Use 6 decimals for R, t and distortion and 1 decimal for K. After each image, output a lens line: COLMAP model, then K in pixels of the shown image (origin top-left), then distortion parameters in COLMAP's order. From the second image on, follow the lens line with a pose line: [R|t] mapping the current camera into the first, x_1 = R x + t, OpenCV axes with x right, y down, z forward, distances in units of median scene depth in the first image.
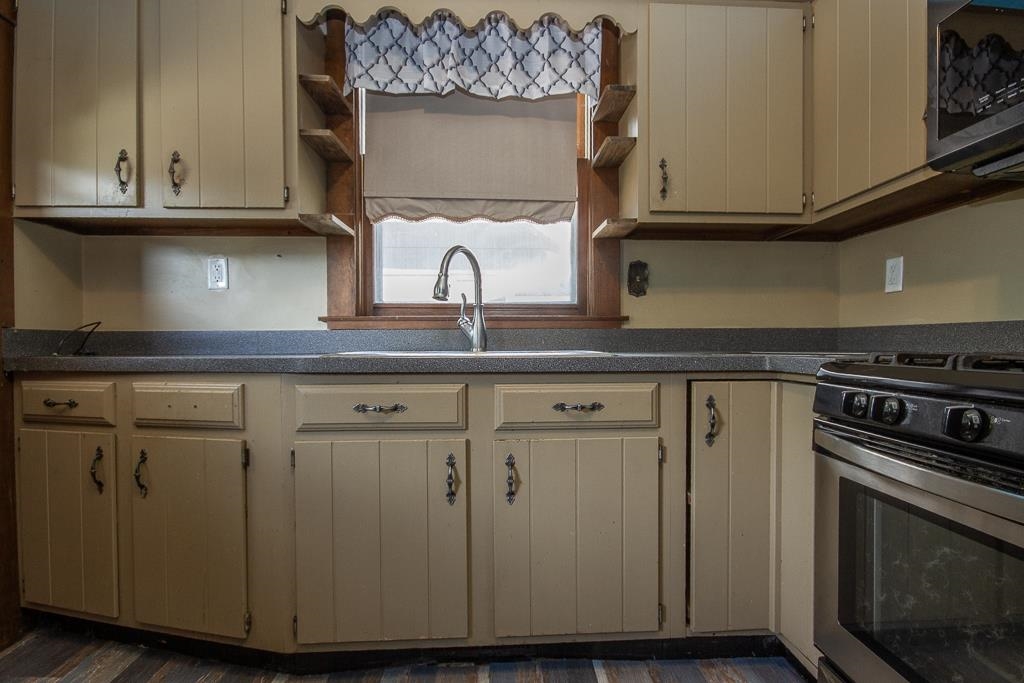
lens RADIAL K [[524.6, 0, 523.9], [0, 524.6, 349.7], [0, 0, 1]] dist [0.004410, -0.006210]
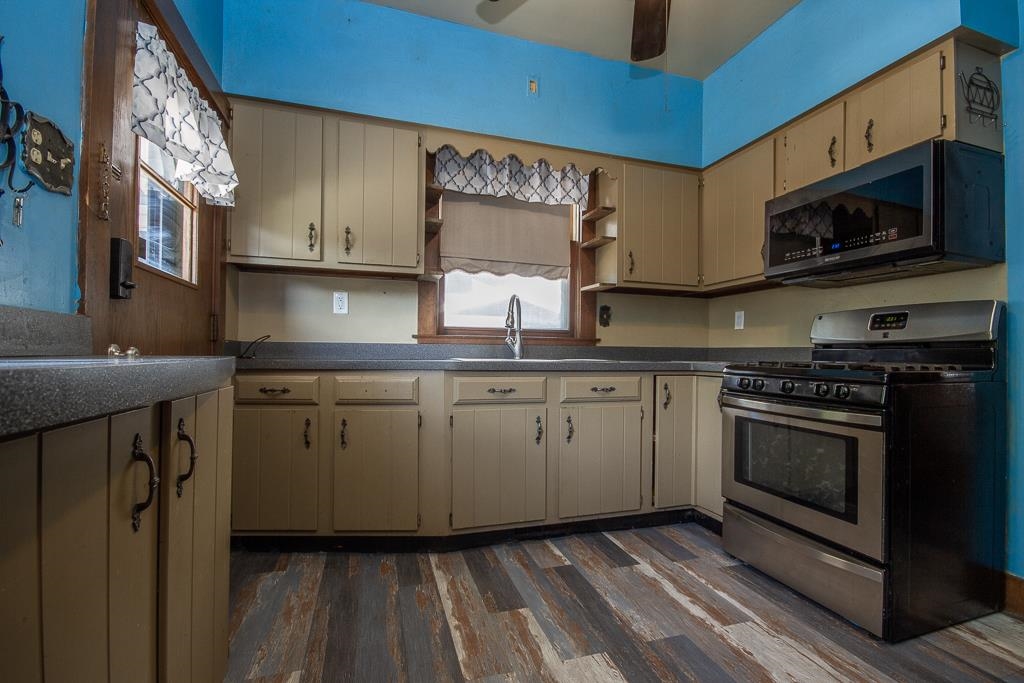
lens RADIAL K [[480.2, 0, 526.2], [0, 480.2, 350.6], [0, 0, 1]] dist [-0.001665, -0.005612]
pose [[0.964005, 0.015657, 0.265421, -0.530567], [-0.010666, 0.999738, -0.020233, 0.007900], [-0.265669, 0.016674, 0.963920, -0.491548]]
